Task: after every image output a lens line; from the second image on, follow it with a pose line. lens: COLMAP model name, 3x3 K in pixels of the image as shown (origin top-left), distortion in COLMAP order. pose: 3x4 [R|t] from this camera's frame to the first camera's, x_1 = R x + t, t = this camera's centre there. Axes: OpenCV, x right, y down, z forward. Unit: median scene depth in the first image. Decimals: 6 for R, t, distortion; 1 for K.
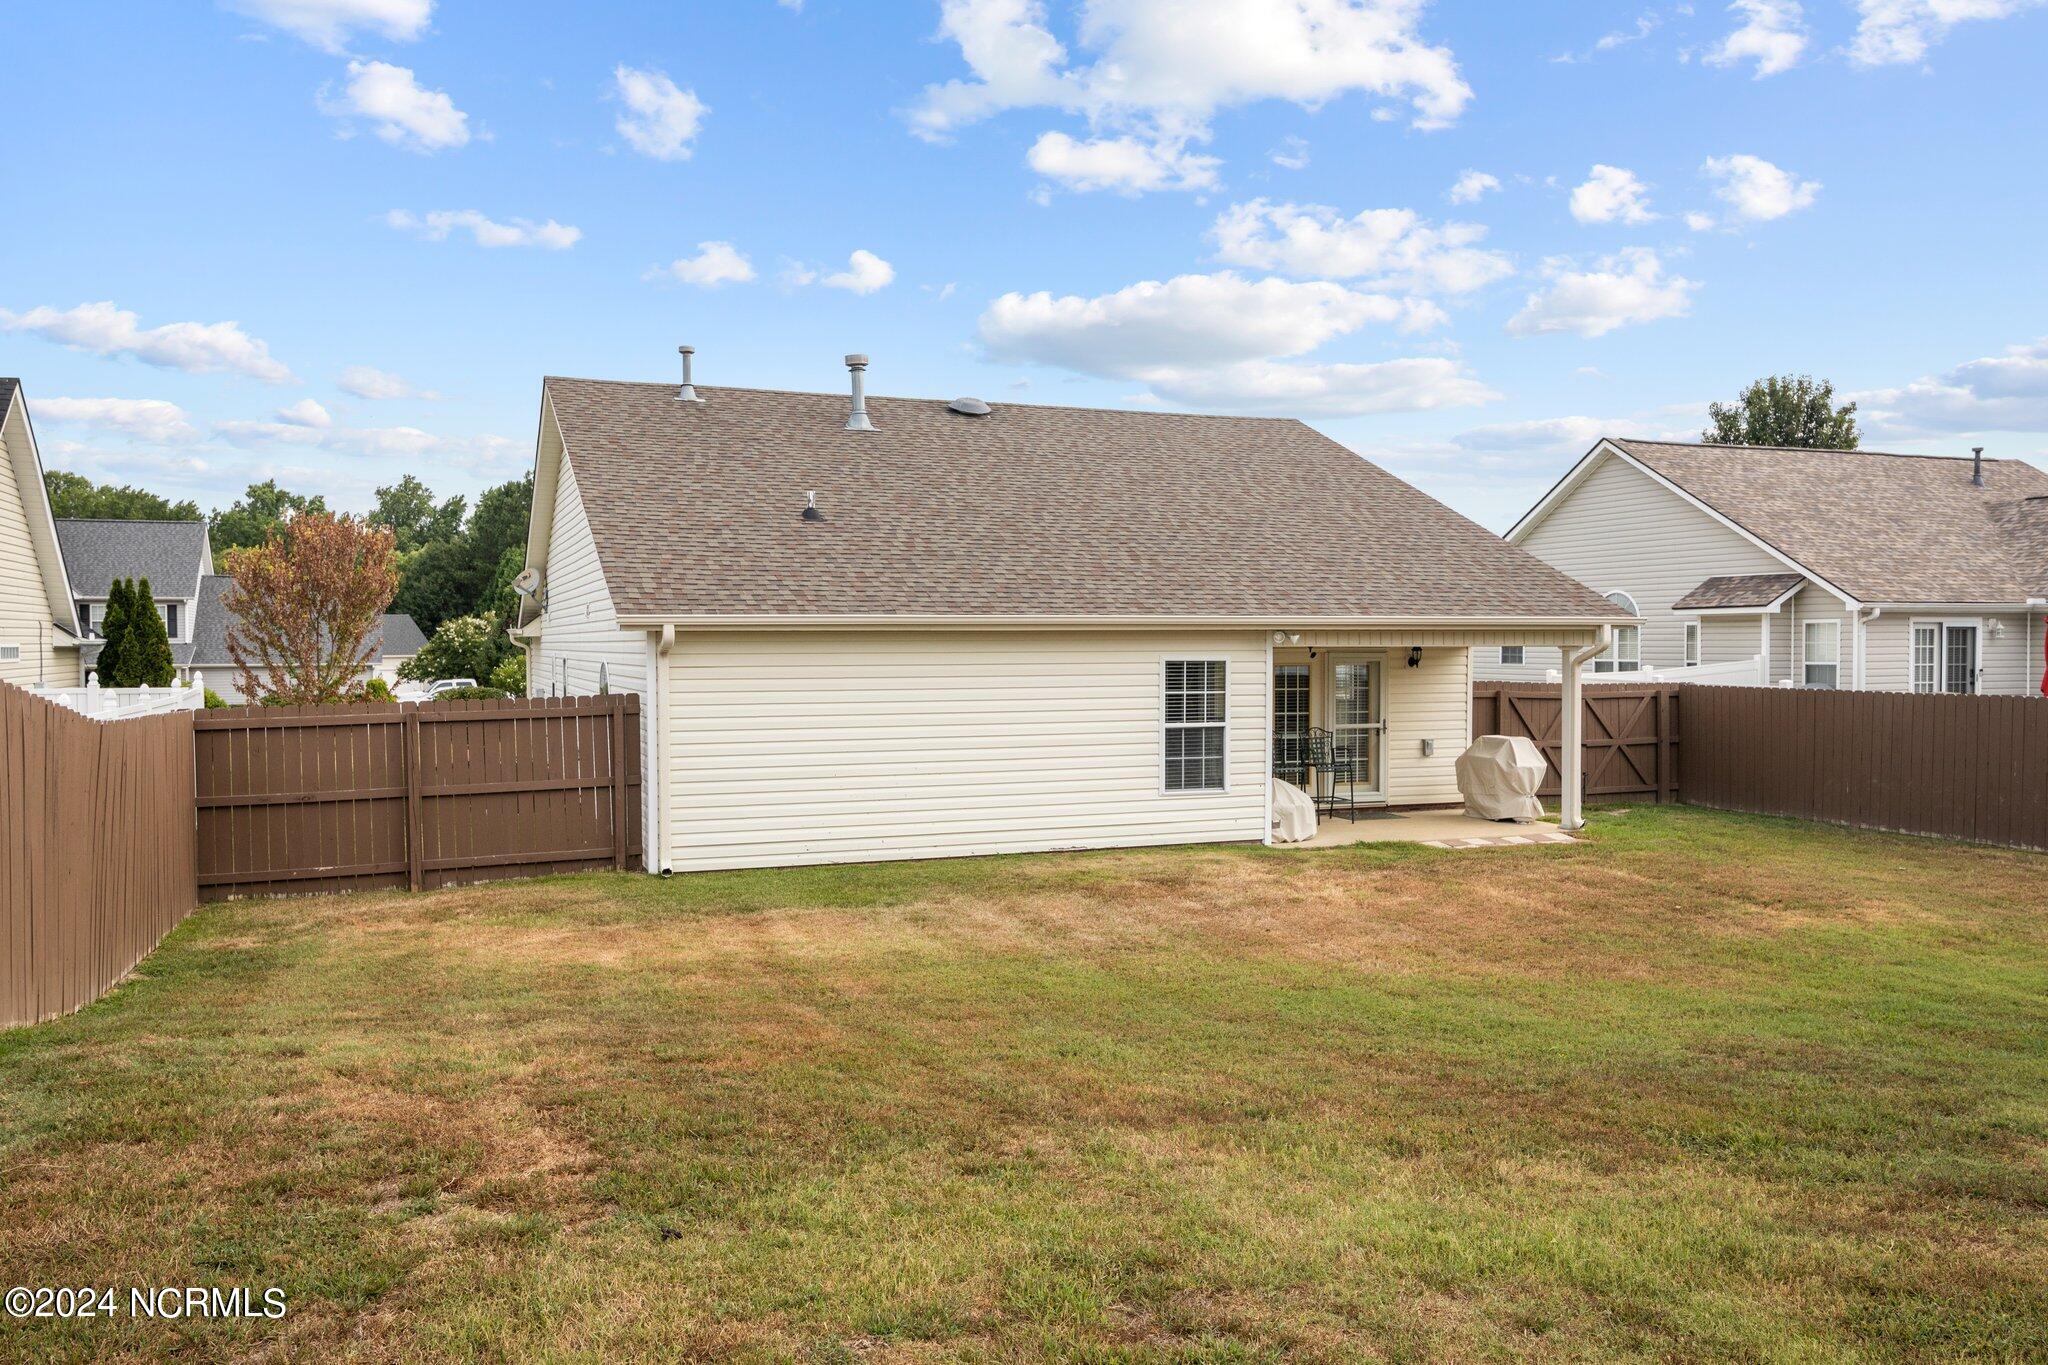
lens RADIAL K [[1528.3, 0, 1024.0], [0, 1528.3, 682.5], [0, 0, 1]] dist [0.008332, 0.001377]
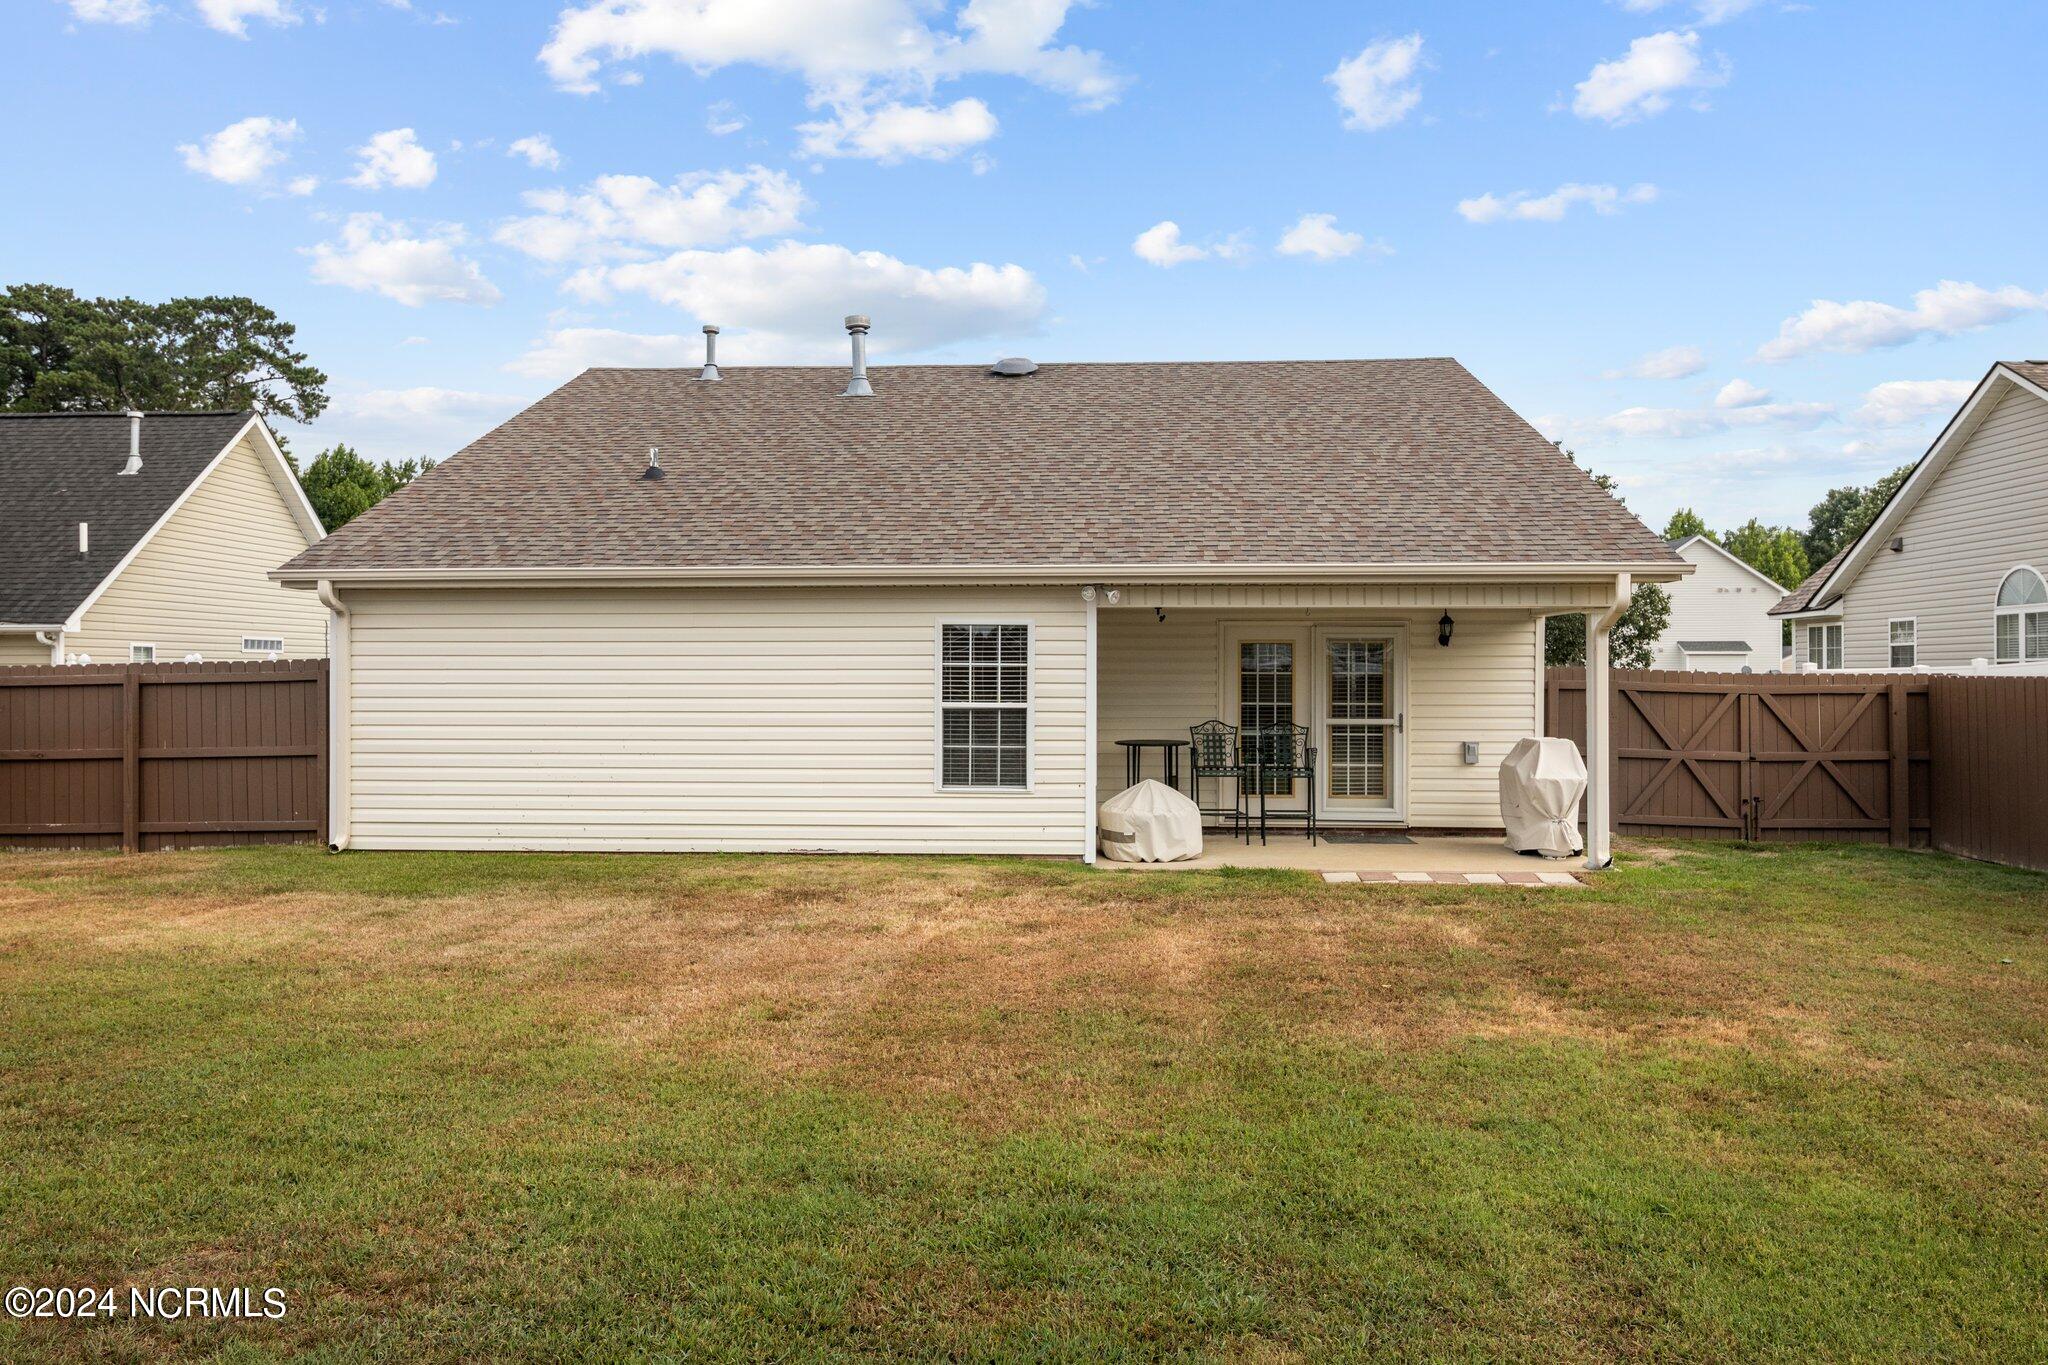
lens RADIAL K [[1409.6, 0, 1020.2], [0, 1409.6, 662.9], [0, 0, 1]] dist [0.000747, 0.003166]
pose [[0.910462, -0.000435, -0.413592, 0.397436], [-0.013845, 0.999407, -0.031529, 0.026340], [0.413360, 0.034432, 0.909916, 0.312204]]
